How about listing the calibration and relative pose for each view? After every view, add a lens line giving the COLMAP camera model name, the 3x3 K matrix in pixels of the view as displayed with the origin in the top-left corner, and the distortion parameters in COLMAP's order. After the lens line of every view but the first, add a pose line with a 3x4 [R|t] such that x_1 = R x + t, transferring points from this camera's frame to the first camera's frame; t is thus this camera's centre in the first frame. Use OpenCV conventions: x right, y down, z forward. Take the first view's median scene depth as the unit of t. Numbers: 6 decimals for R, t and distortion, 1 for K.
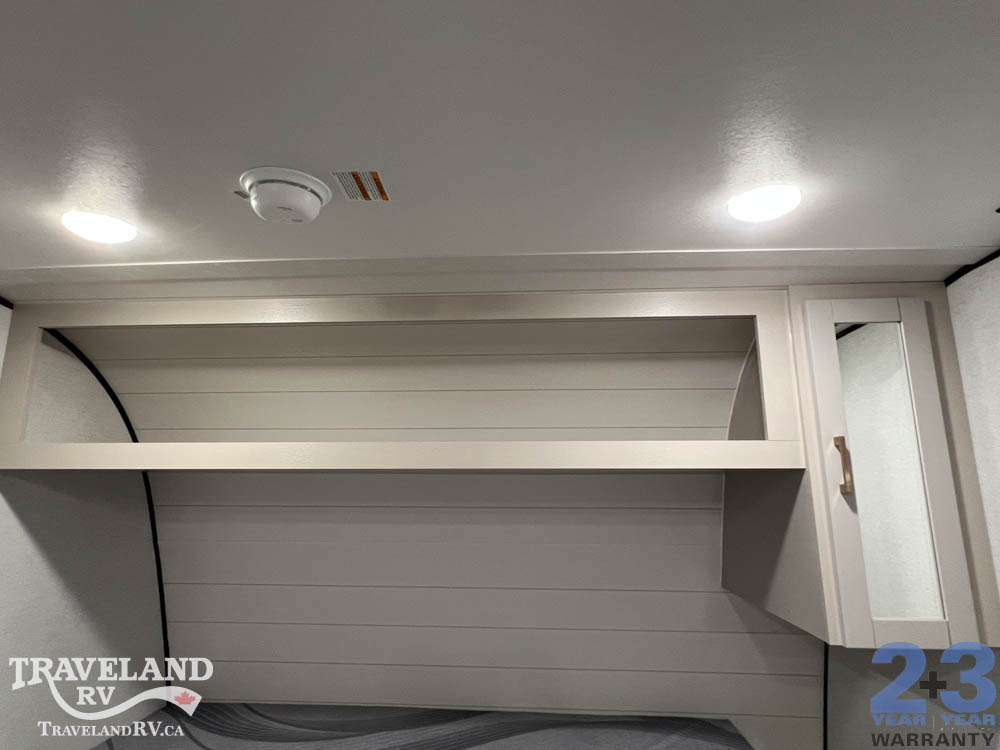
lens RADIAL K [[550.0, 0, 513.5], [0, 550.0, 368.3], [0, 0, 1]] dist [0.000381, 0.000447]
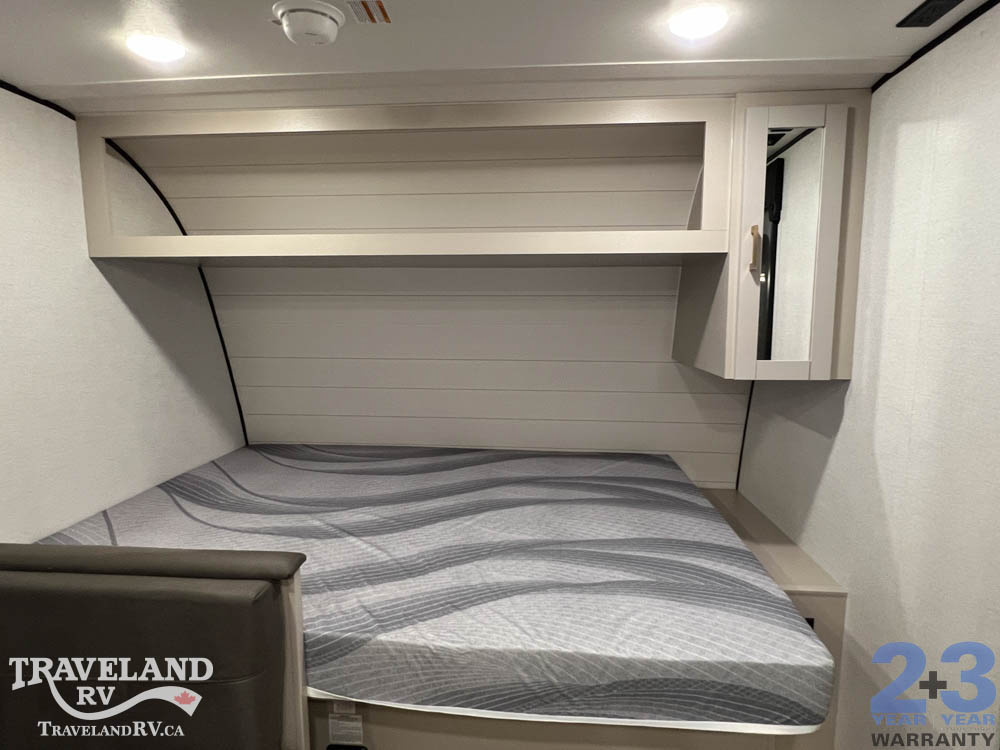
lens RADIAL K [[556.3, 0, 506.4], [0, 556.3, 373.2], [0, 0, 1]] dist [-0.003696, 0.000309]
pose [[0.999745, 0.001919, -0.022478, 0.044543], [0.005463, 0.946126, 0.323751, 0.026080], [0.021889, -0.323792, 0.945875, -0.311806]]
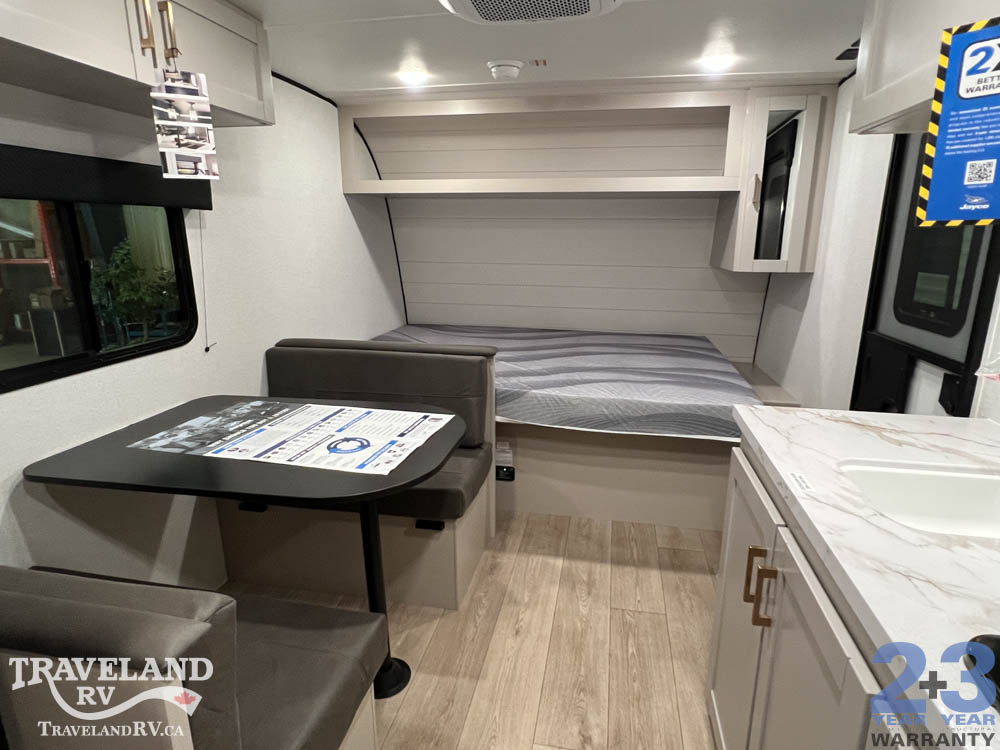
lens RADIAL K [[556.3, 0, 506.4], [0, 556.3, 373.2], [0, 0, 1]] dist [-0.003696, 0.000309]
pose [[0.990521, 0.038687, -0.131803, -0.029241], [0.023127, 0.898855, 0.437636, -0.126991], [0.135403, -0.436535, 0.889440, -1.203577]]
